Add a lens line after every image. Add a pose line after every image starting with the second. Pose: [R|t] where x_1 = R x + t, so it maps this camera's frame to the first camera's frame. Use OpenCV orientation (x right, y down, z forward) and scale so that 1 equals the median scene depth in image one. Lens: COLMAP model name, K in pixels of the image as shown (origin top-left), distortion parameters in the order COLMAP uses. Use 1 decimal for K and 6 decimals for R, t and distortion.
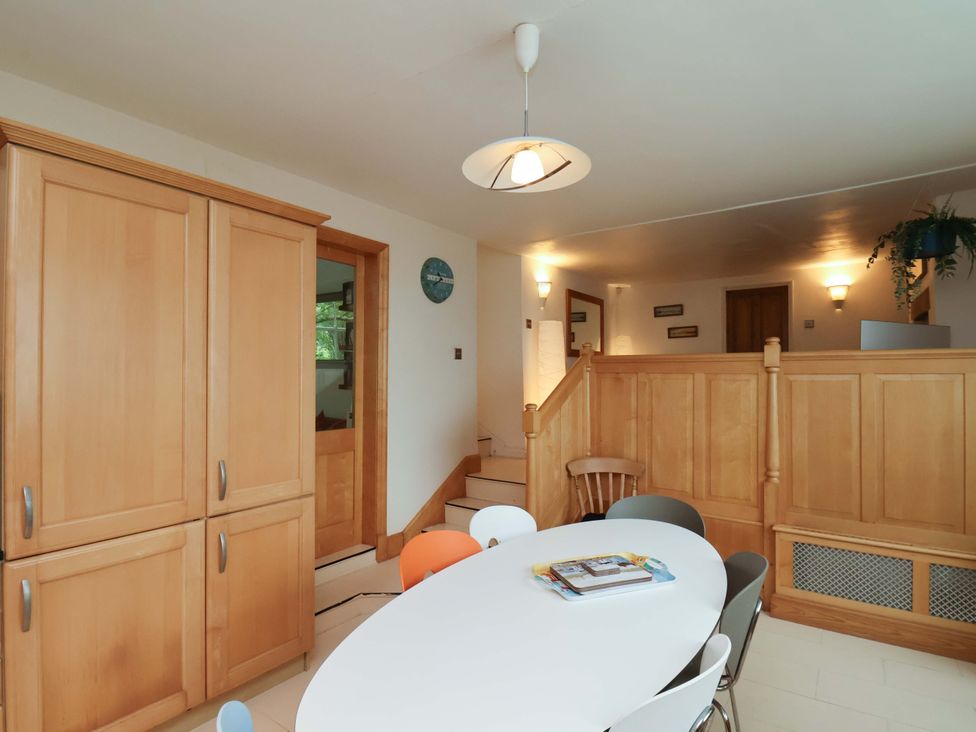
lens RADIAL K [[534.6, 0, 496.4], [0, 534.6, 378.0], [0, 0, 1]] dist [0.022291, -0.022973]
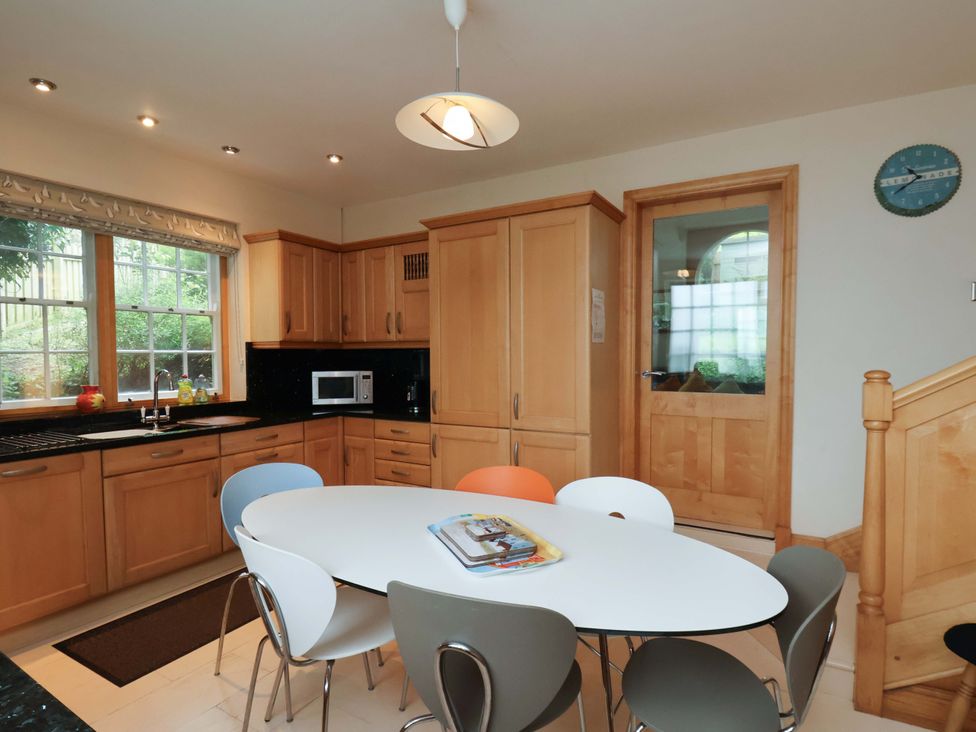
lens RADIAL K [[534.6, 0, 496.4], [0, 534.6, 378.0], [0, 0, 1]] dist [0.022291, -0.022973]
pose [[0.050492, 0.038415, -0.997985, 0.518898], [-0.002743, 0.999262, 0.038326, 0.030719], [0.998721, 0.000802, 0.050561, 0.470593]]
